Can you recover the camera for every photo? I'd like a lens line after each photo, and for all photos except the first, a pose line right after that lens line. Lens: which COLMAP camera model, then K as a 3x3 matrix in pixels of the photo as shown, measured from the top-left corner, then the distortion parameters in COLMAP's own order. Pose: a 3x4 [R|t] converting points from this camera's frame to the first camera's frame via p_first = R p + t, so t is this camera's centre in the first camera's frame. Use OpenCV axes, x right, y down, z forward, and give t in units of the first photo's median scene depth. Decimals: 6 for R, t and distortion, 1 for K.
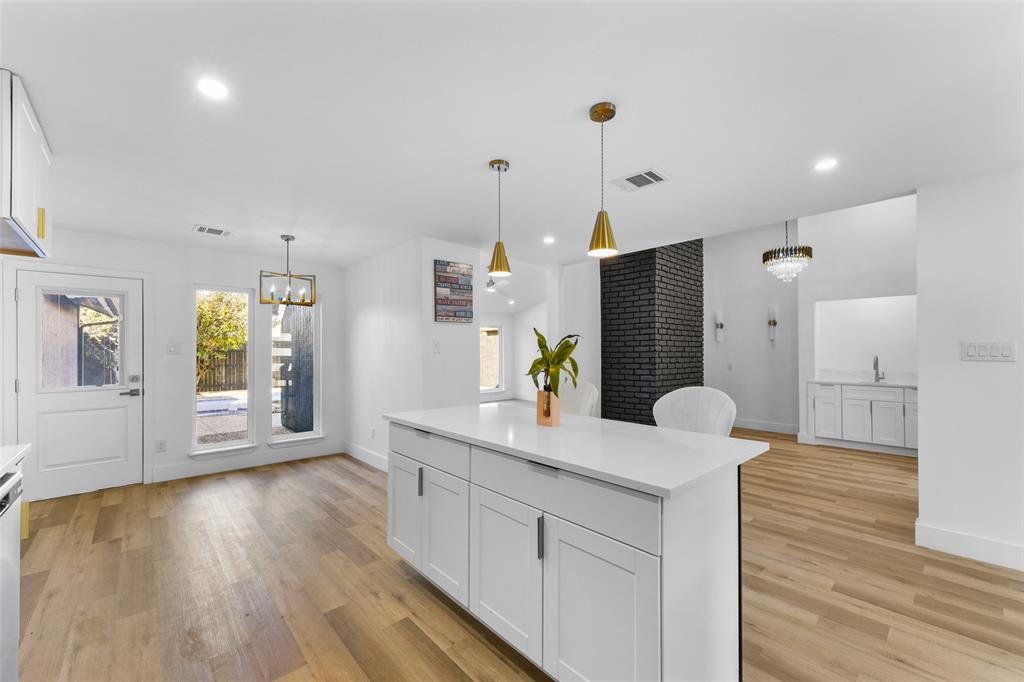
lens RADIAL K [[407.3, 0, 506.3], [0, 407.3, 348.2], [0, 0, 1]] dist [0.003100, -0.001059]
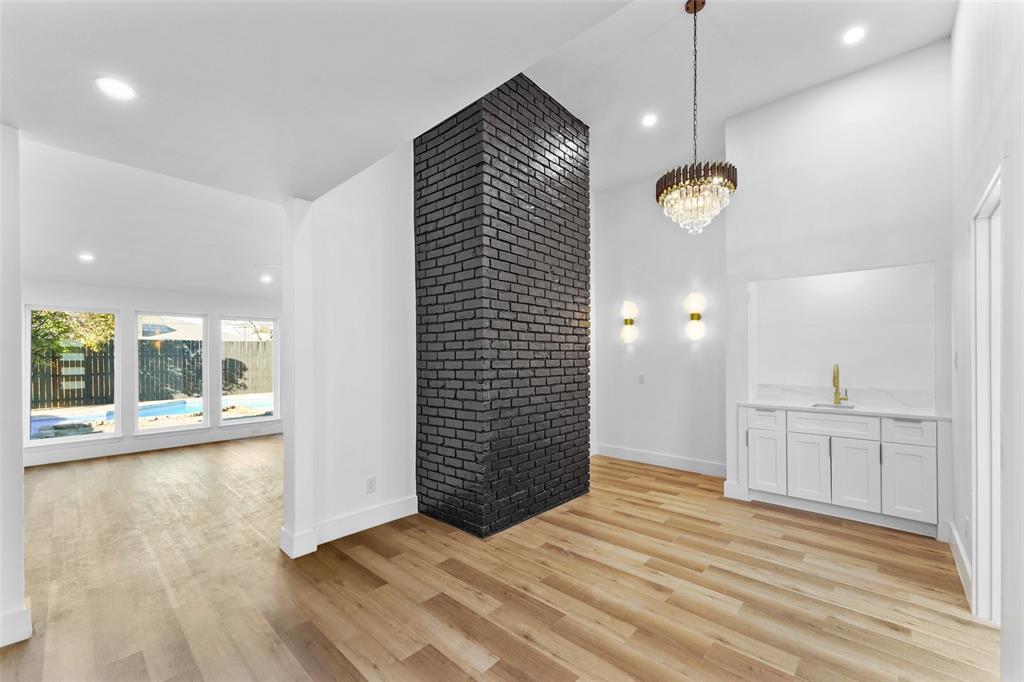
lens RADIAL K [[407.3, 0, 511.2], [0, 407.3, 354.7], [0, 0, 1]] dist [0.003100, -0.001059]
pose [[0.995636, -0.001450, 0.093312, 0.358744], [0.000988, 0.999987, 0.005002, -0.001341], [-0.093318, -0.004888, 0.995624, 0.435716]]
